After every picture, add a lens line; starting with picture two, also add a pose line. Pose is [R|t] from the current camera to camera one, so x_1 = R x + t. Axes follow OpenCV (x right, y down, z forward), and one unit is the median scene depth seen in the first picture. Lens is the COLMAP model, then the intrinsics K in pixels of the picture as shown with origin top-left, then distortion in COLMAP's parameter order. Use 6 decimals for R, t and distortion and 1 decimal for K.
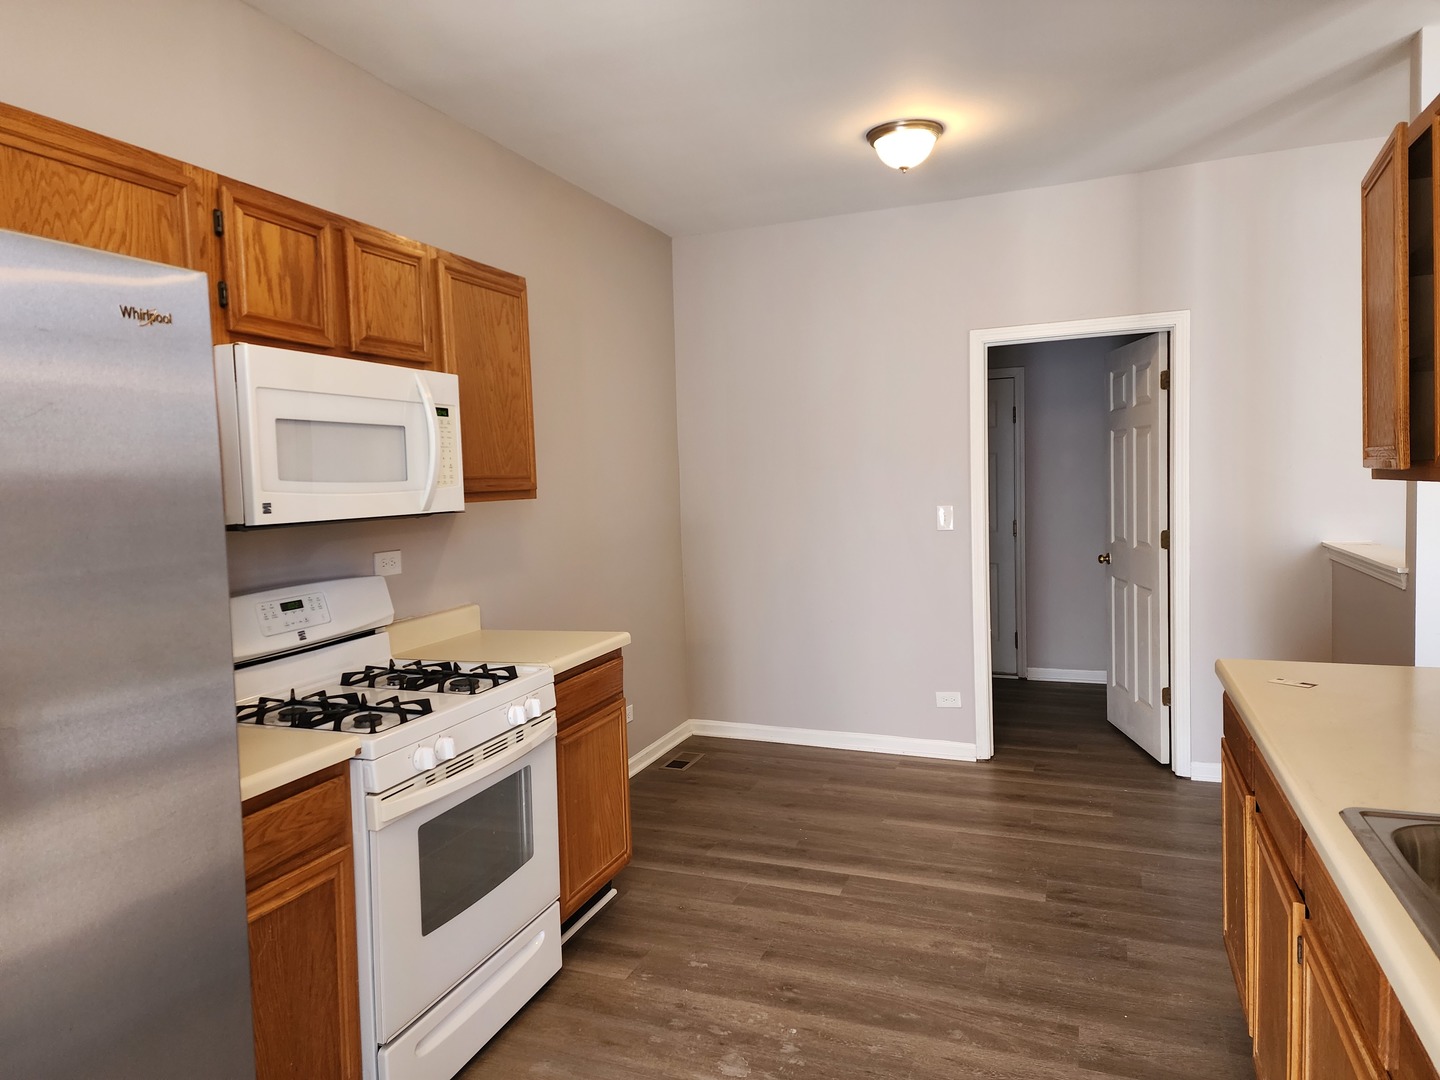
lens RADIAL K [[971.1, 0, 718.8], [0, 971.1, 527.4], [0, 0, 1]] dist [0.085966, -0.066420]
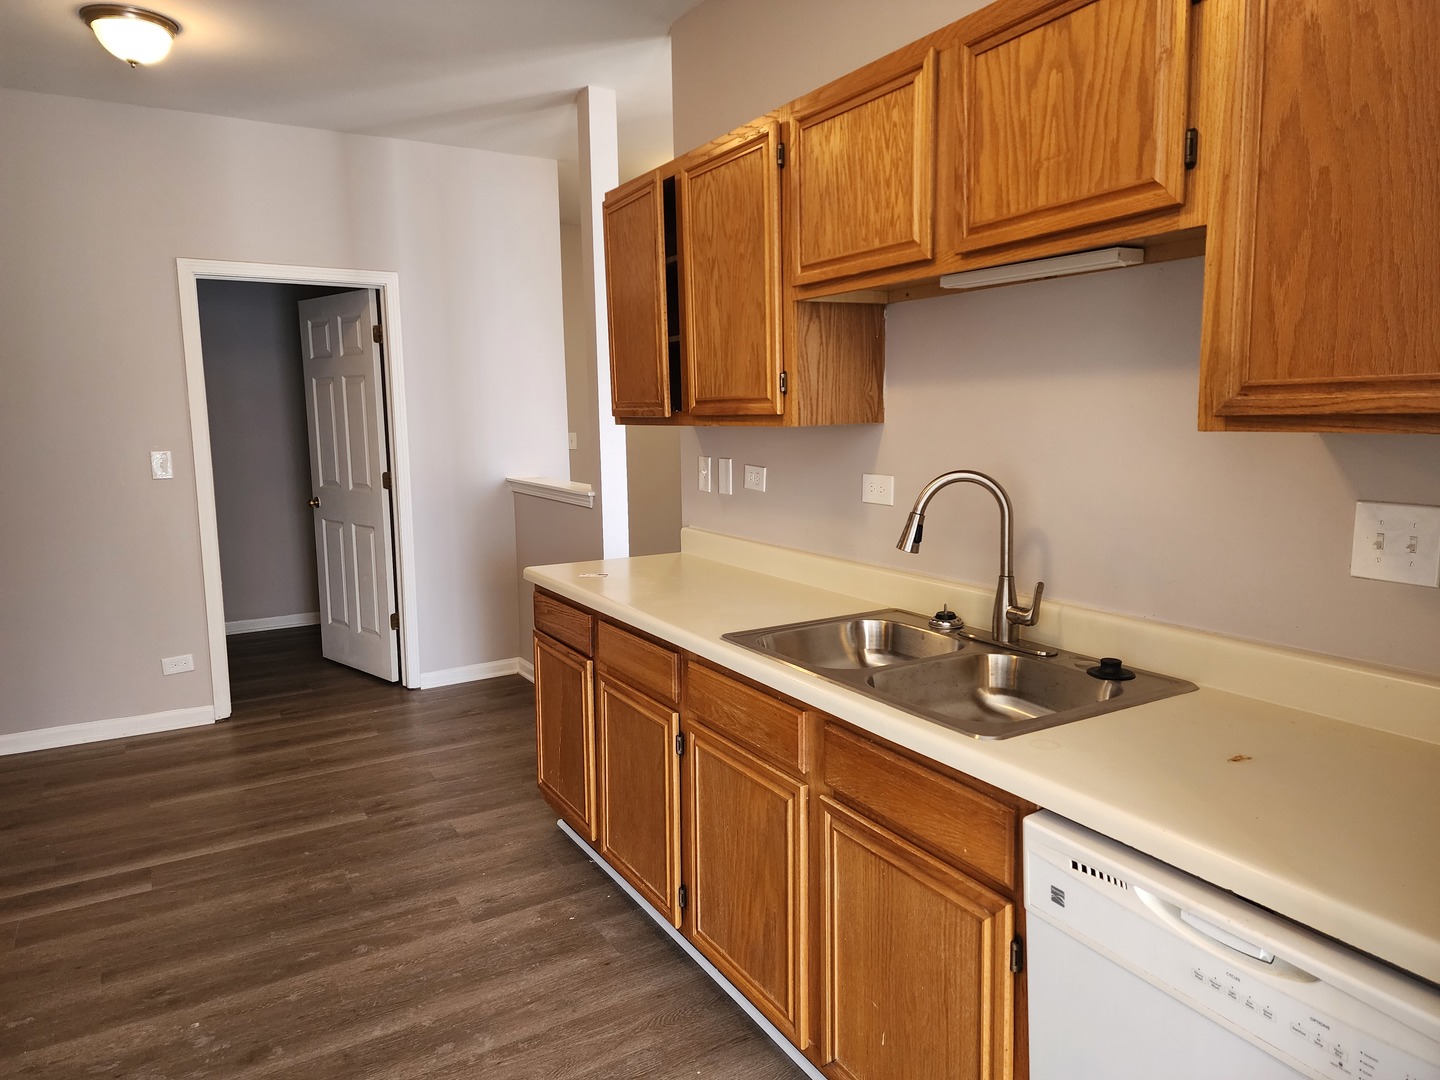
lens RADIAL K [[971.1, 0, 718.8], [0, 971.1, 527.4], [0, 0, 1]] dist [0.085966, -0.066420]
pose [[0.603531, -0.074854, 0.793818, -0.215442], [0.037255, 0.997144, 0.065703, 0.006898], [-0.796469, -0.010080, 0.604595, 0.043780]]
